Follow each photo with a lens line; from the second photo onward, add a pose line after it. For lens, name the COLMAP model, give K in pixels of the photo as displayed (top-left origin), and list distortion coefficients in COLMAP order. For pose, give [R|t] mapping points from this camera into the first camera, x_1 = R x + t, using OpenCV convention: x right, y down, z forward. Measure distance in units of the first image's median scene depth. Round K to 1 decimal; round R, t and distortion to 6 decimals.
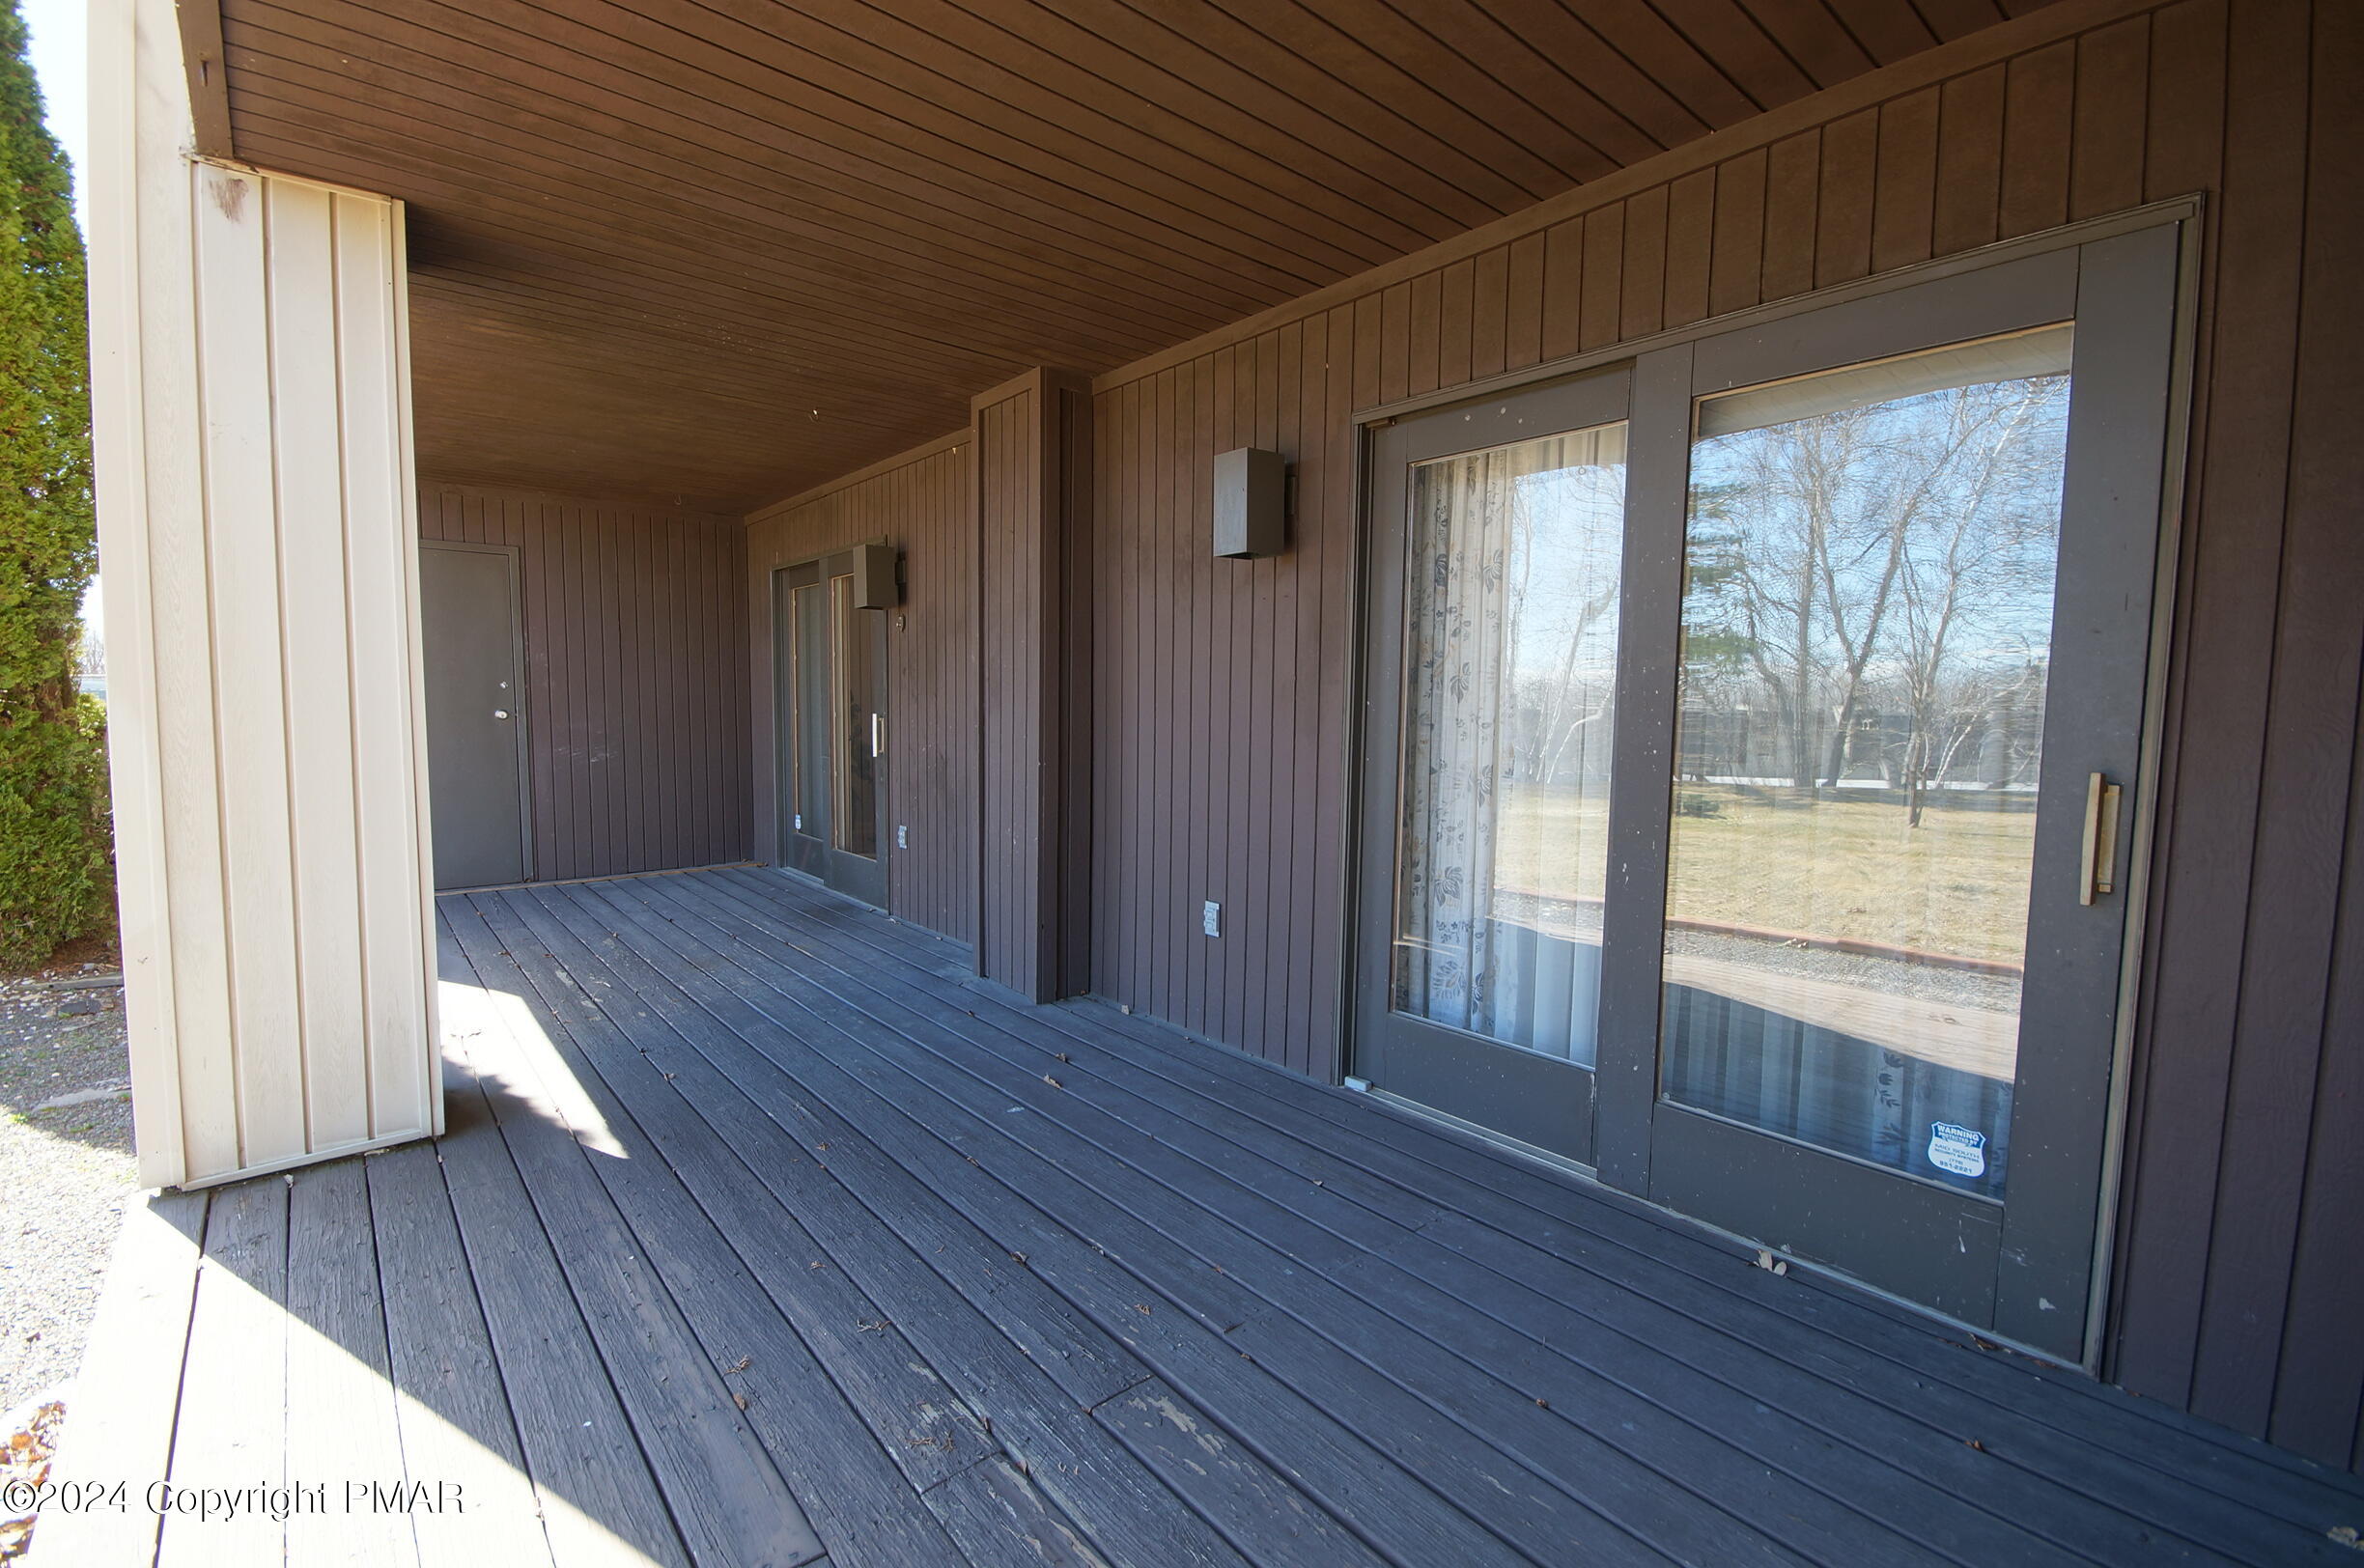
lens RADIAL K [[1039.7, 0, 1186.5], [0, 1039.7, 784.5], [0, 0, 1]] dist [-0.003008, 0.000136]
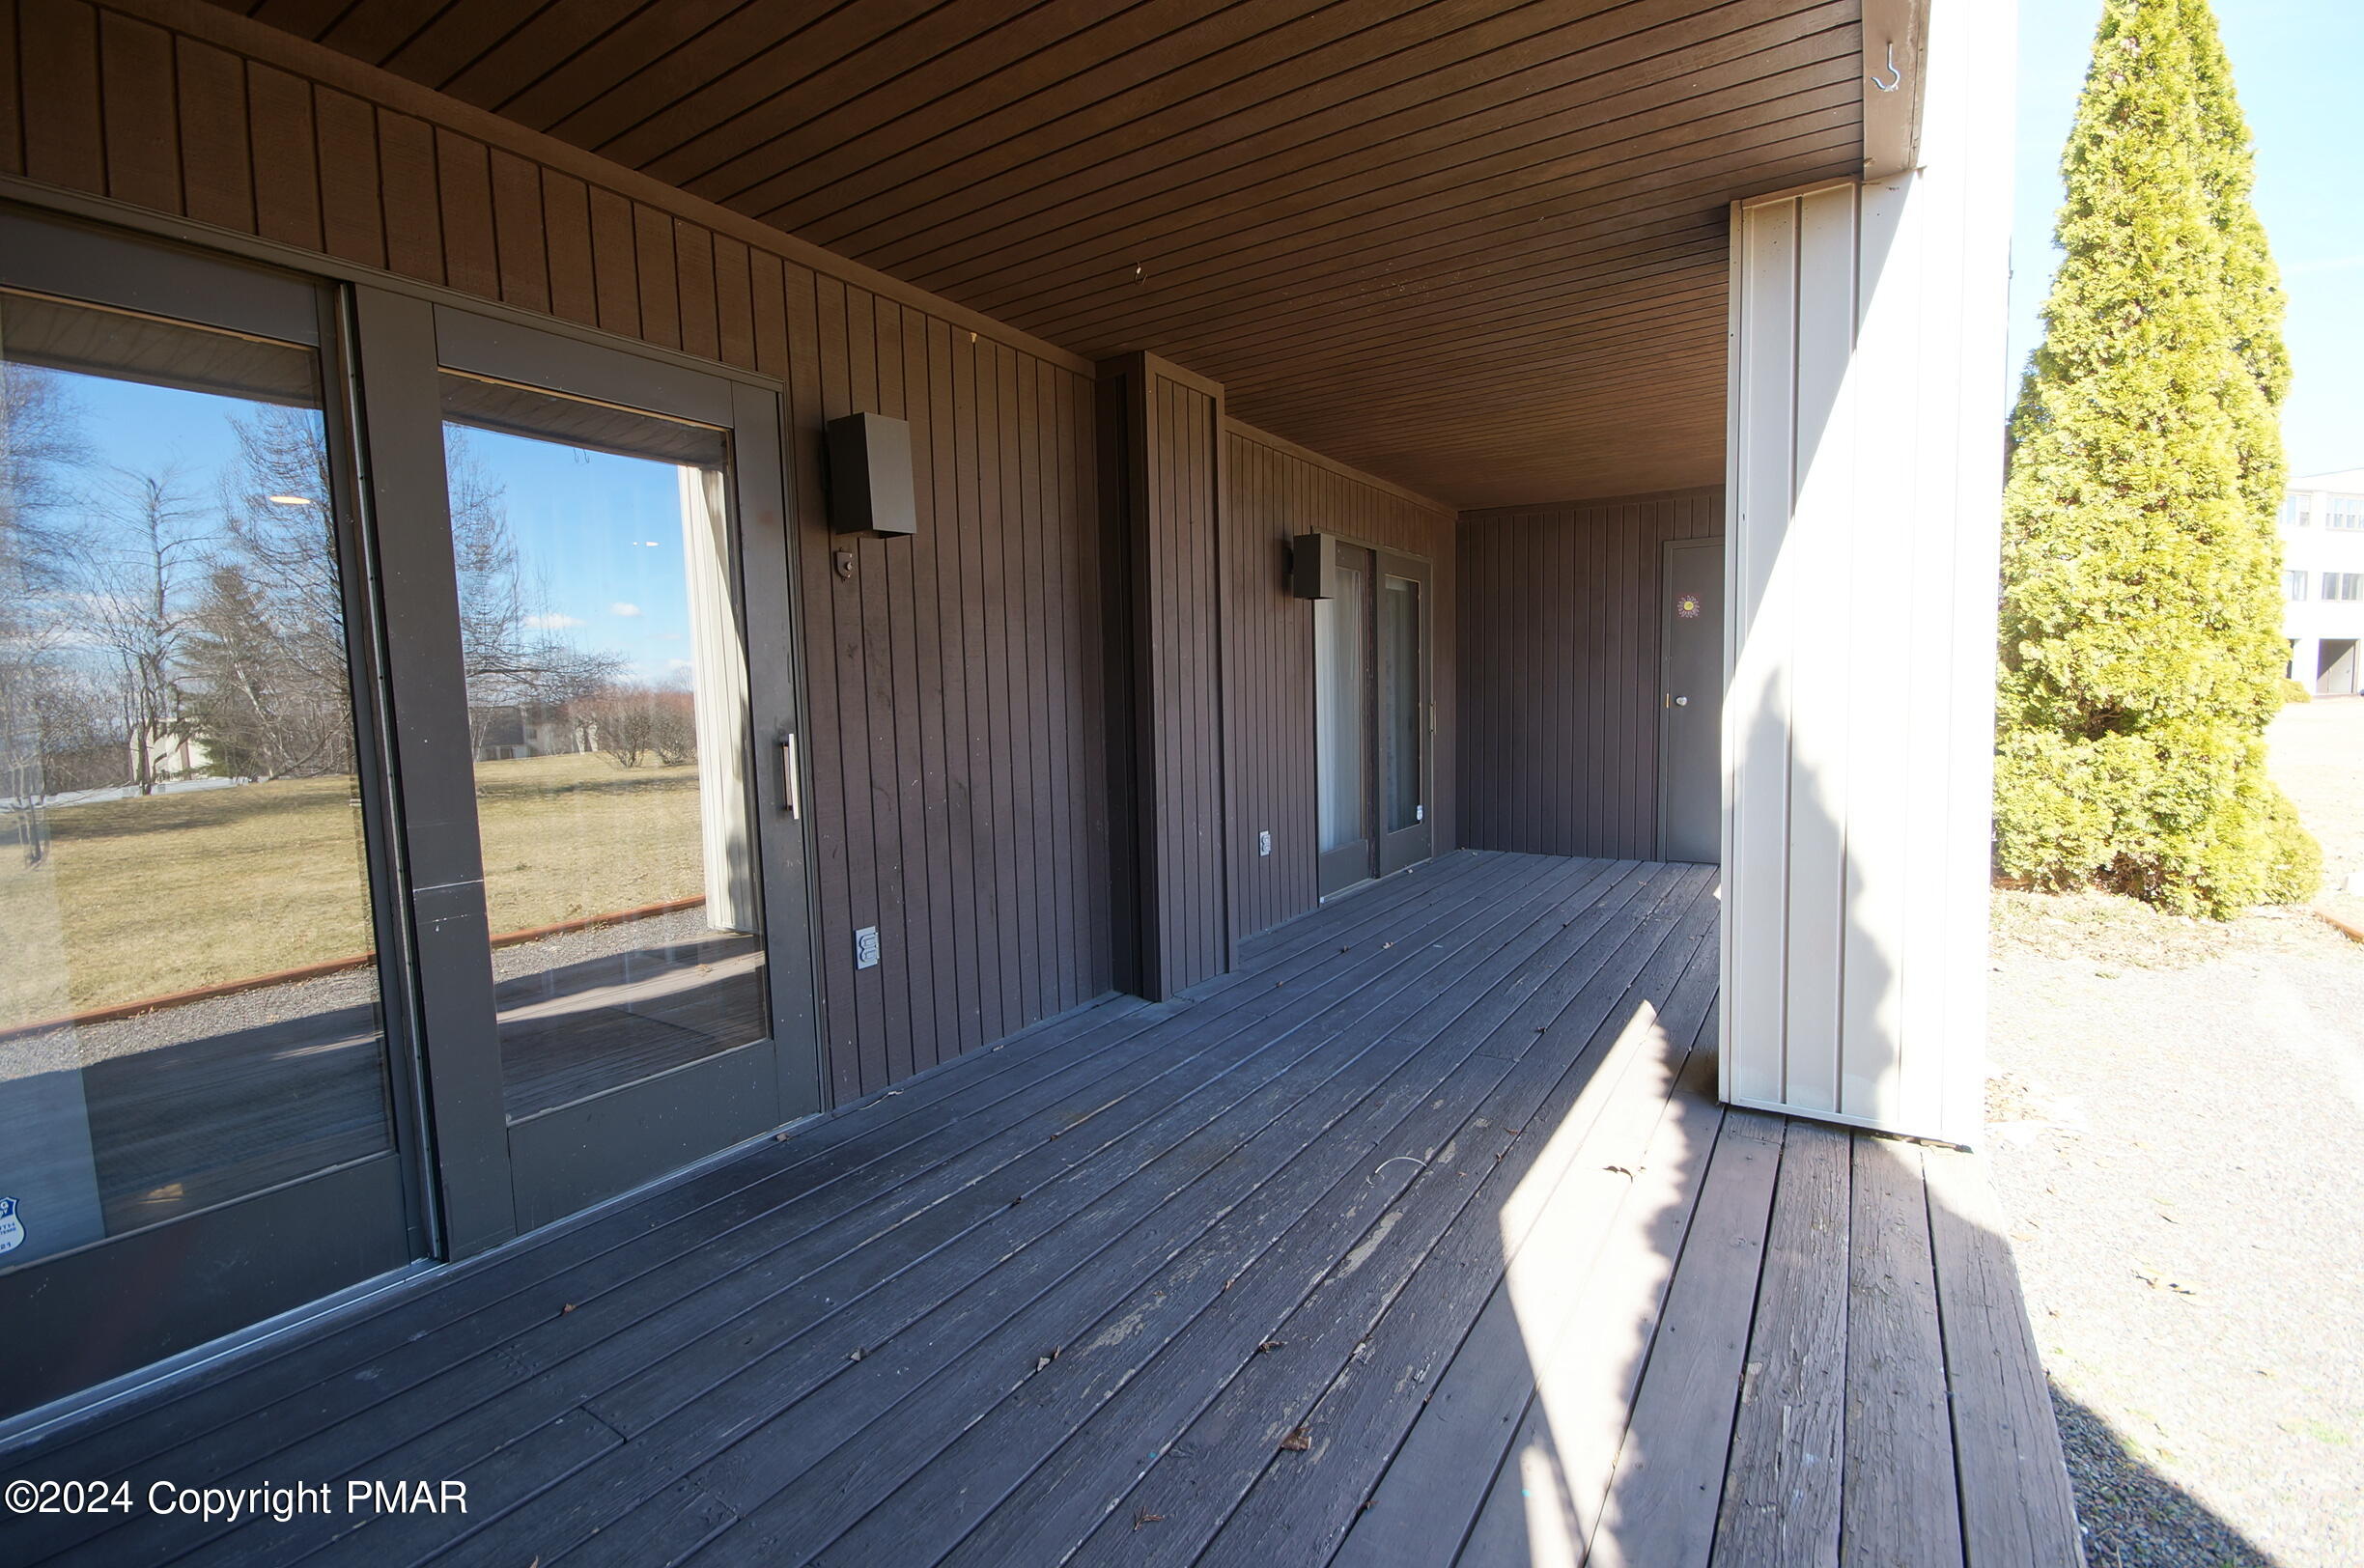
lens RADIAL K [[1039.7, 0, 1186.5], [0, 1039.7, 784.5], [0, 0, 1]] dist [-0.003008, 0.000136]
pose [[-0.292280, -0.088300, 0.952248, -1.186497], [0.097204, 0.987828, 0.121434, -0.122226], [-0.951380, 0.128055, -0.280139, 1.372093]]
